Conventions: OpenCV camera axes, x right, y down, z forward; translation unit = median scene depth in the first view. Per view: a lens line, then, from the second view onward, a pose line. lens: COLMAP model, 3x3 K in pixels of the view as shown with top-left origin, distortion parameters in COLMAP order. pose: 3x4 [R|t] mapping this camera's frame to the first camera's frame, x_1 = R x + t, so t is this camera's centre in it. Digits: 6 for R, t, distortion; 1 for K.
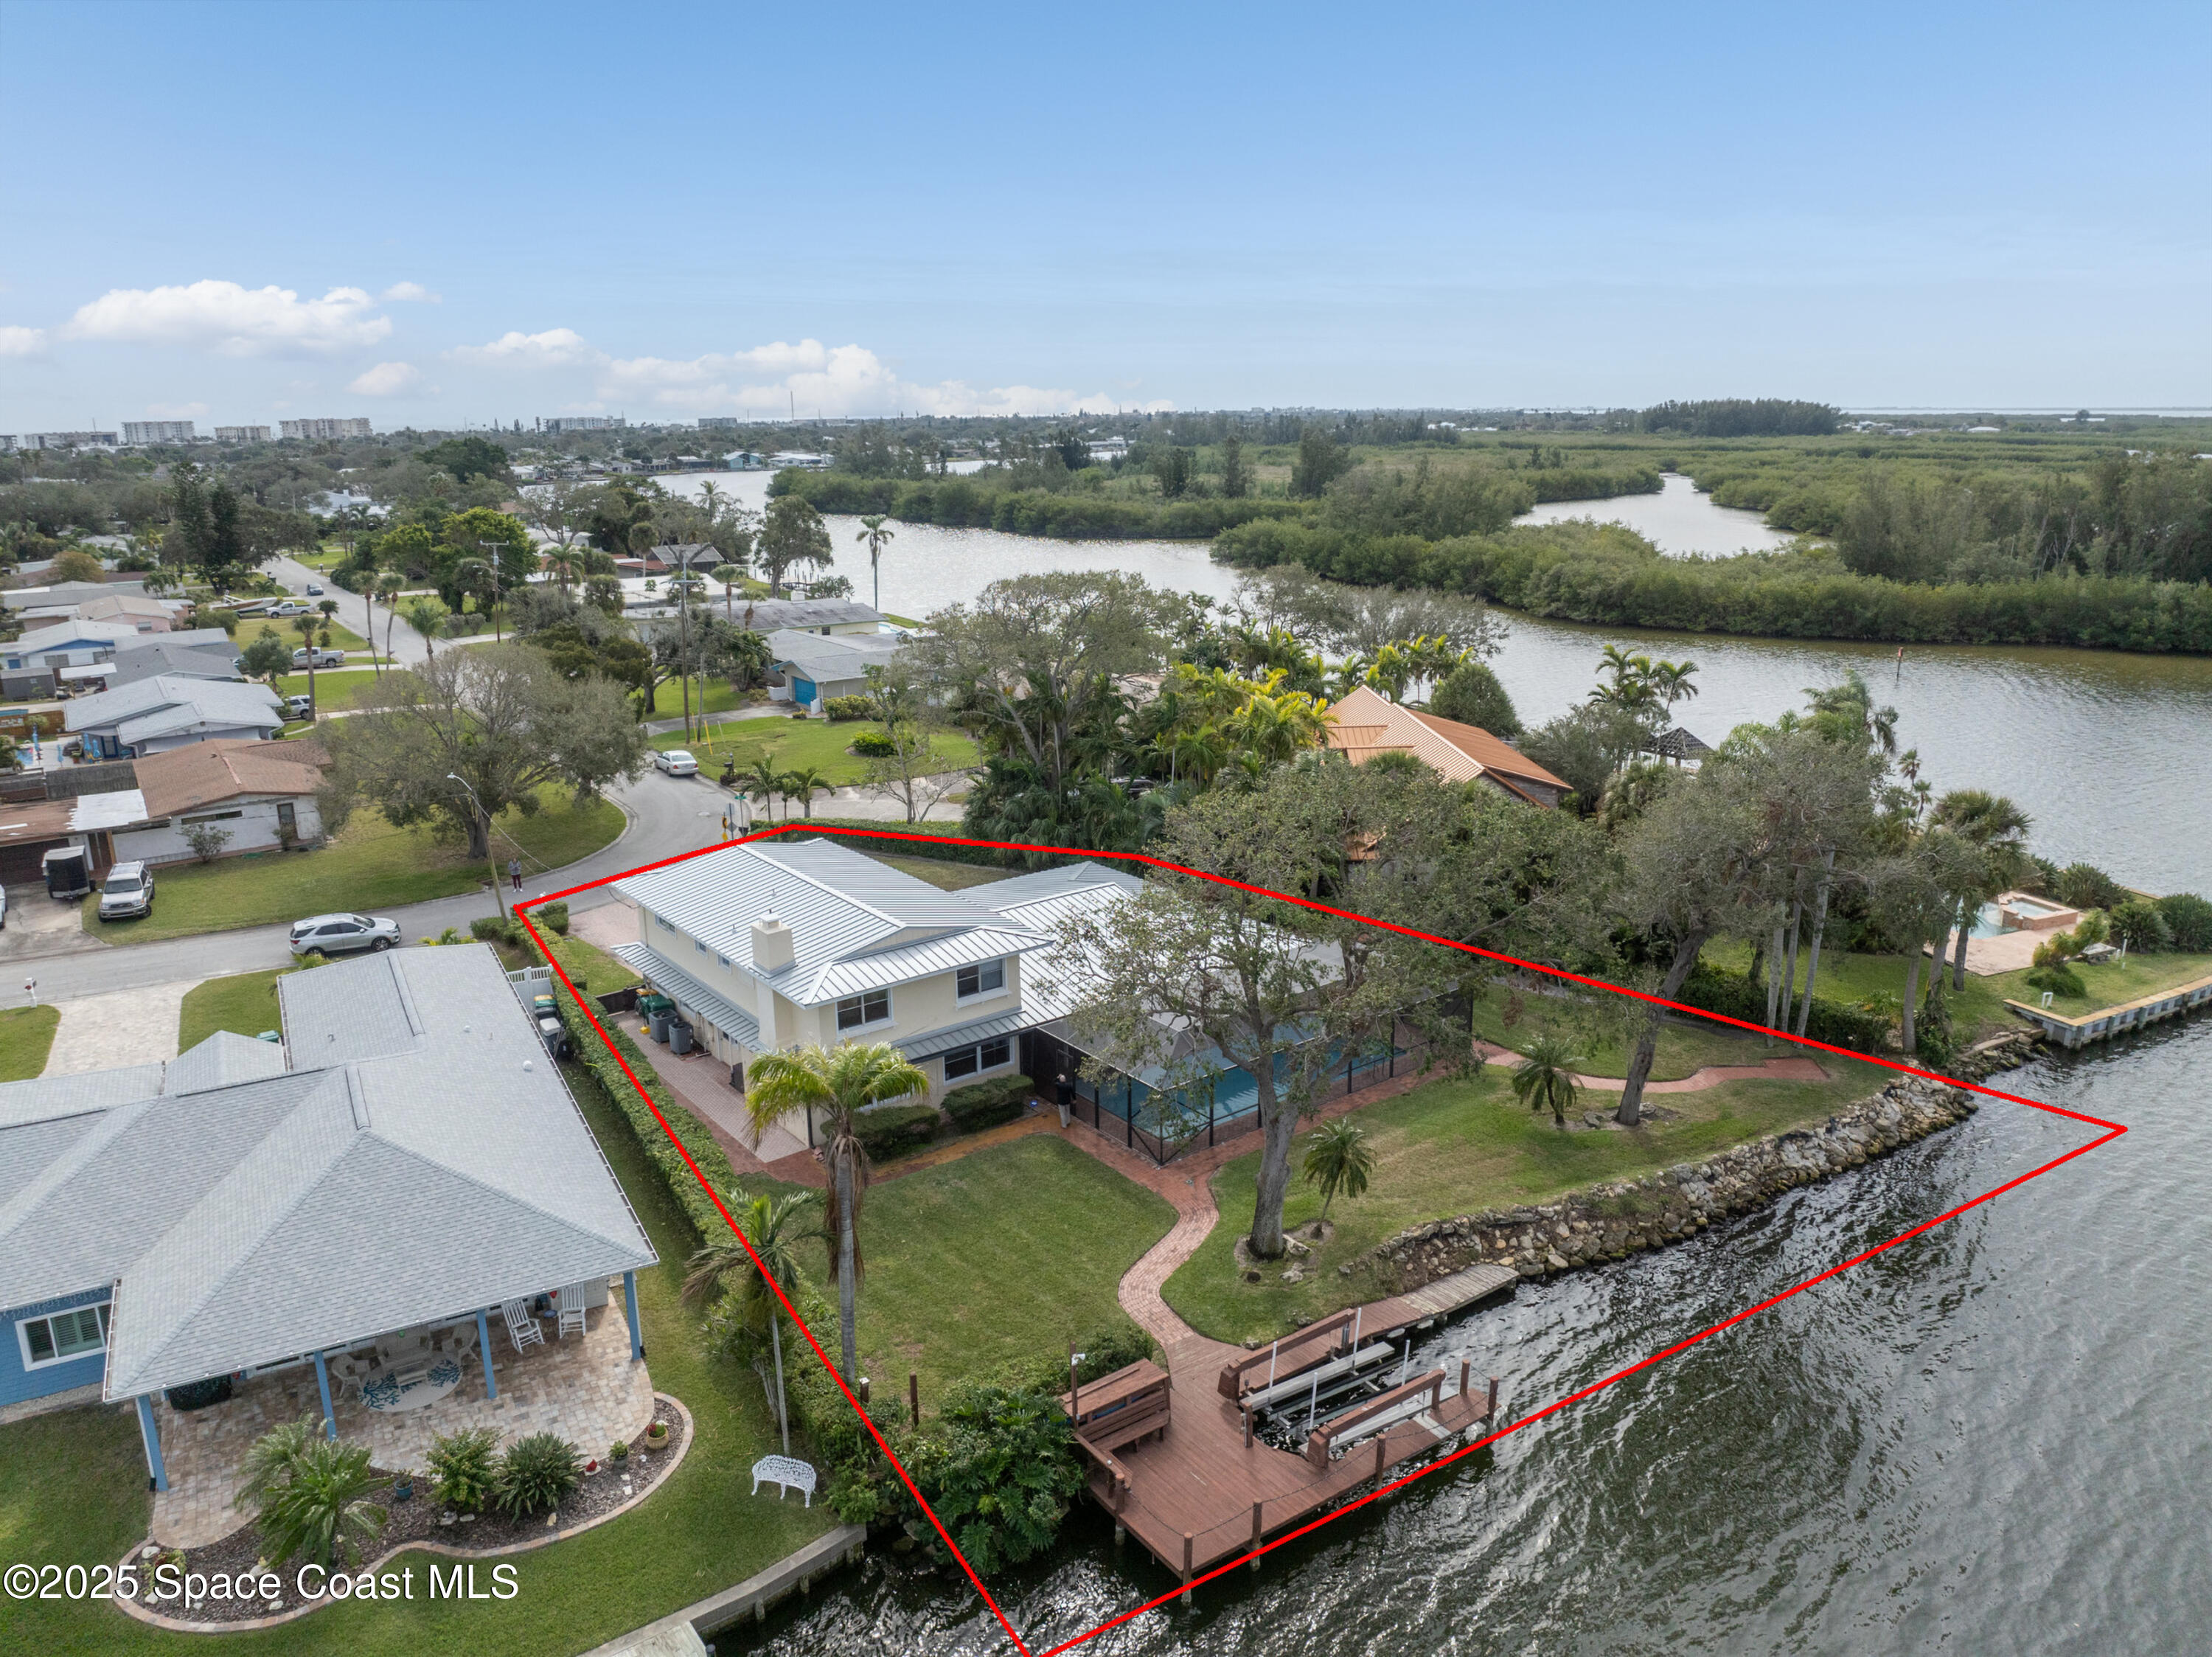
lens RADIAL K [[1557.4, 0, 1106.3], [0, 1557.4, 825.1], [0, 0, 1]] dist [-0.037058, -0.003298]
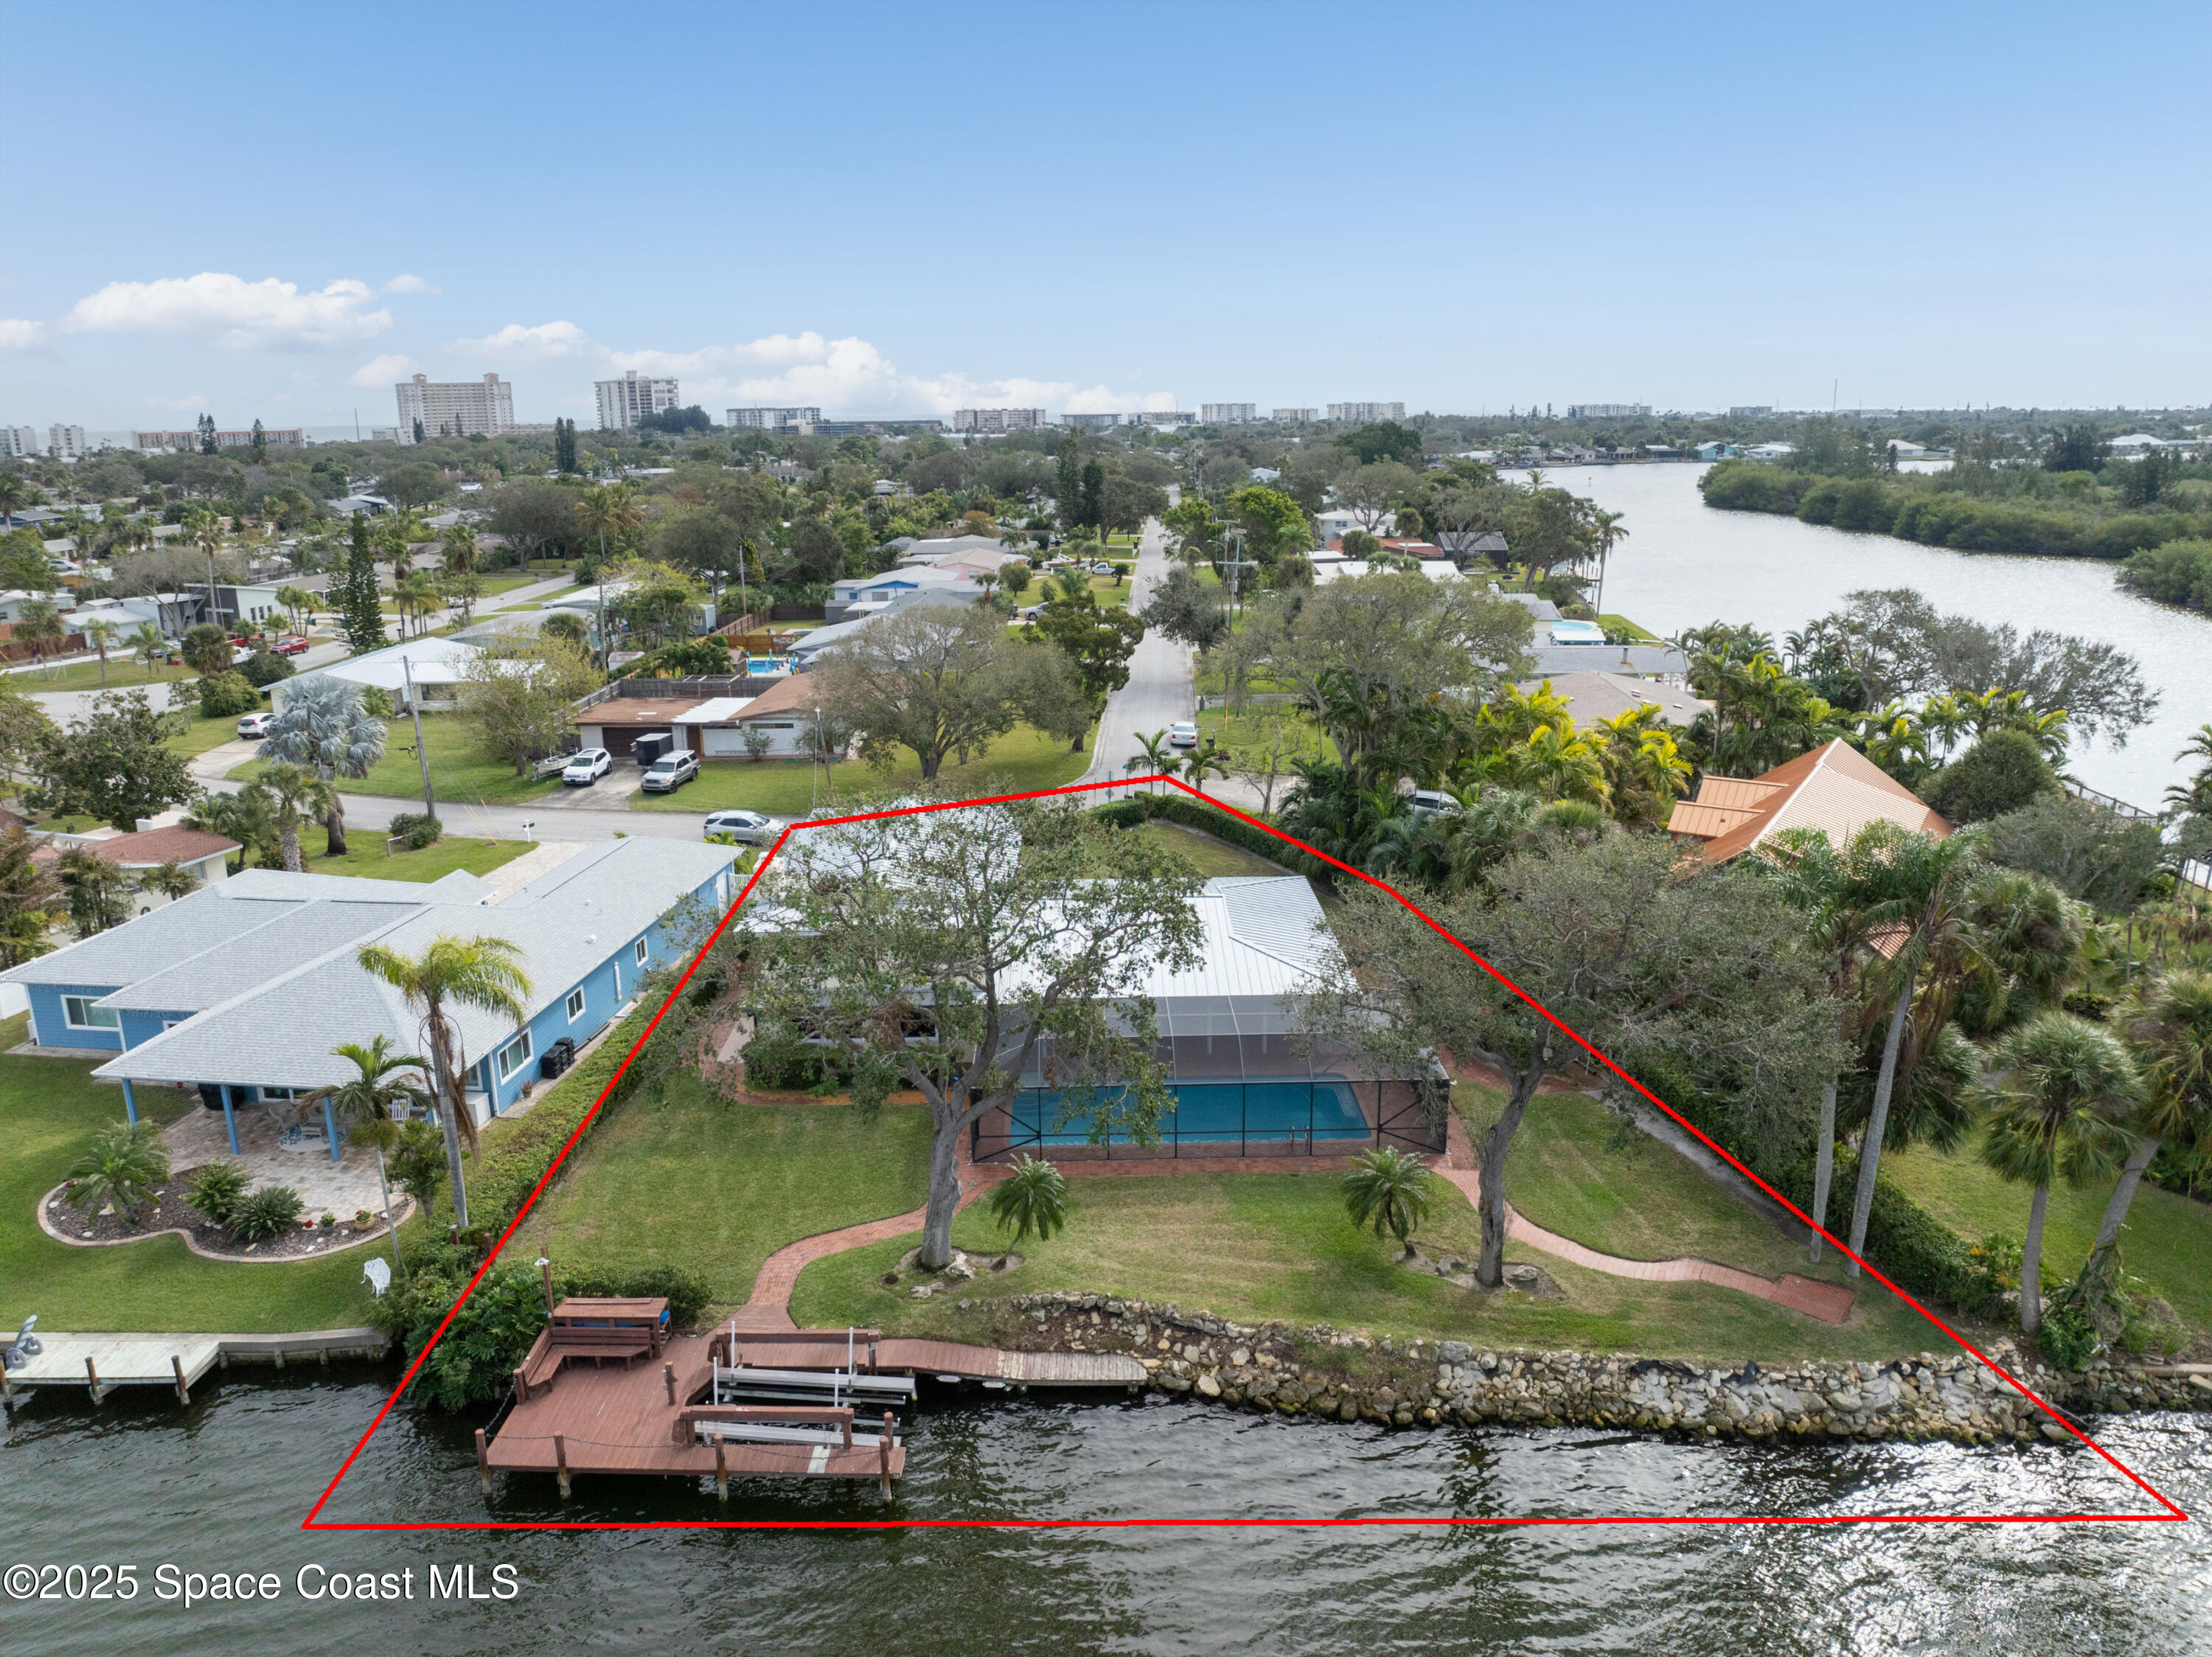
lens RADIAL K [[1557.4, 0, 1106.3], [0, 1557.4, 825.1], [0, 0, 1]] dist [-0.037058, -0.003298]
pose [[0.803854, 0.154258, -0.574476, 0.691414], [-0.149642, 0.987171, 0.055683, -0.067442], [0.575696, 0.041205, 0.816625, 0.243821]]
